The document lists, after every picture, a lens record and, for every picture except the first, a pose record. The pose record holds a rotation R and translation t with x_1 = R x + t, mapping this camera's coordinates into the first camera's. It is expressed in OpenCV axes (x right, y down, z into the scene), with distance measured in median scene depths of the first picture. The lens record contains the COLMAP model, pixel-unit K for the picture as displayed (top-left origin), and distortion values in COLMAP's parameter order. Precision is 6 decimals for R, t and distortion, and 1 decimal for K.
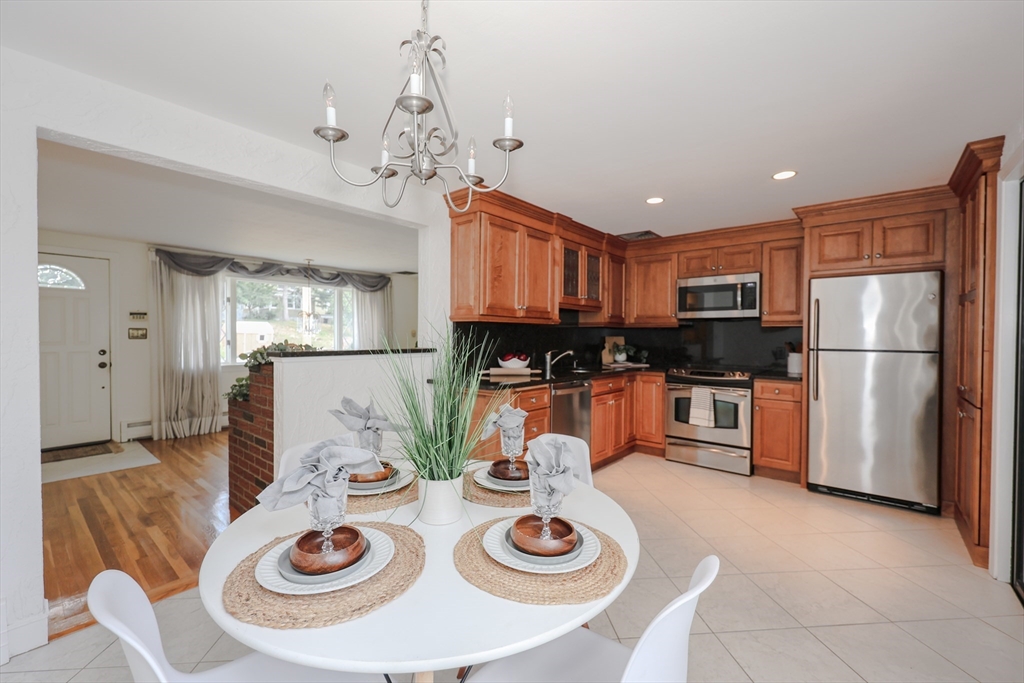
lens RADIAL K [[427.0, 0, 515.7], [0, 427.0, 335.6], [0, 0, 1]] dist [0.021987, 0.000135]
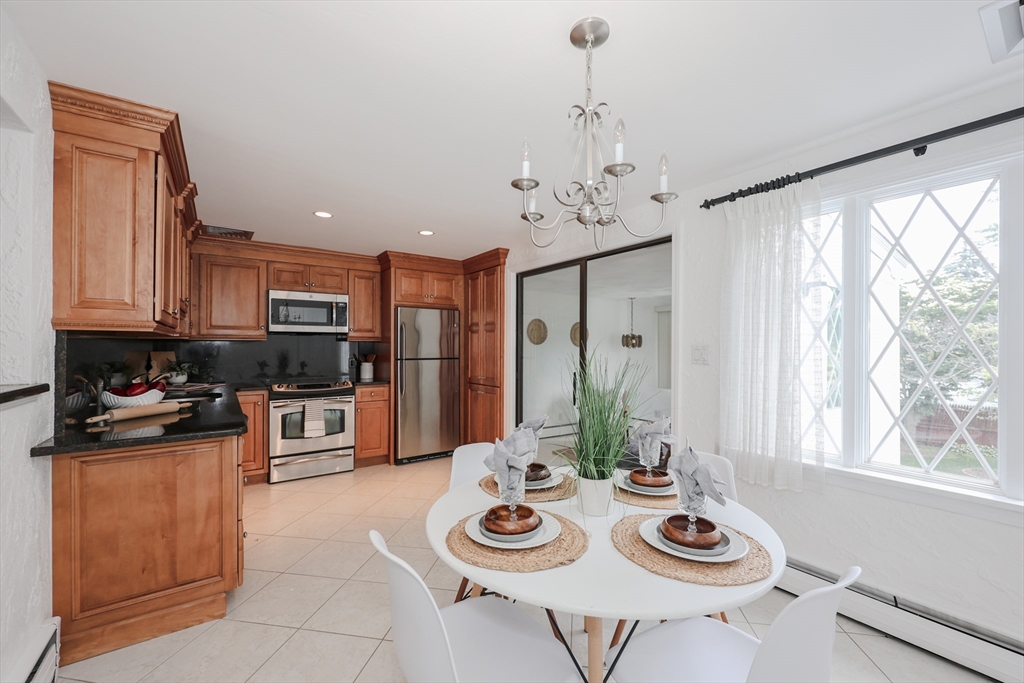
lens RADIAL K [[411.9, 0, 508.2], [0, 411.9, 343.2], [0, 0, 1]] dist [-0.000543, -0.000004]
pose [[0.274696, 0.002806, 0.961527, -0.406121], [0.001825, 0.999992, -0.003440, -0.011564], [-0.961529, 0.002700, 0.274689, 0.289272]]
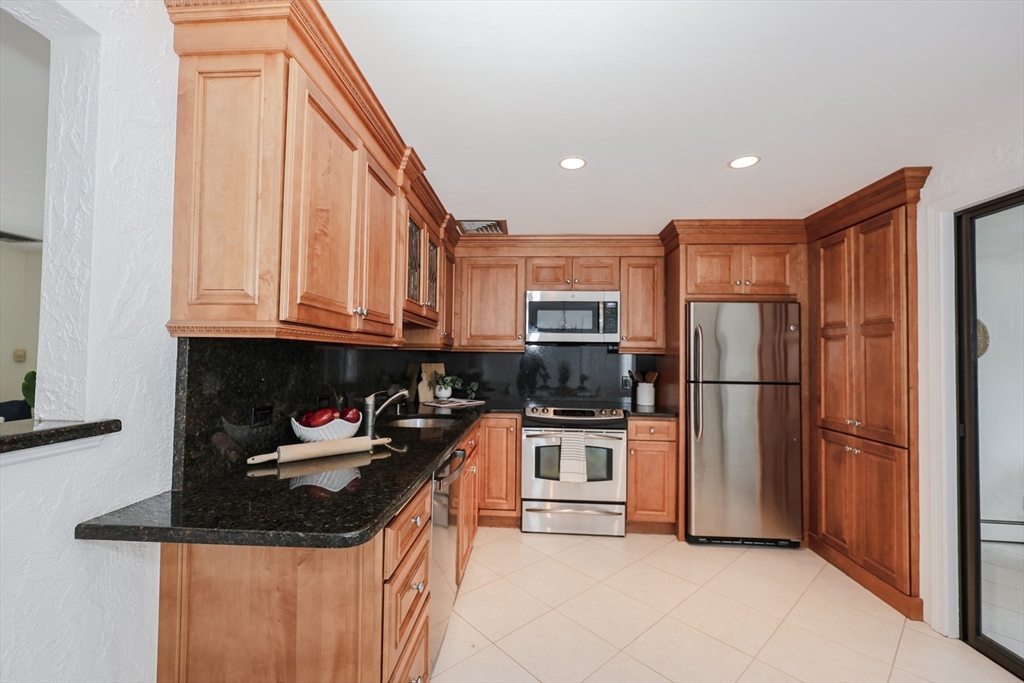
lens RADIAL K [[419.0, 0, 507.6], [0, 419.0, 344.3], [0, 0, 1]] dist [-0.000320, 0.000124]
pose [[0.813634, 0.022341, 0.580948, -0.107938], [-0.008899, 0.999623, -0.025979, -0.016755], [-0.581309, 0.015968, 0.813526, 0.469055]]
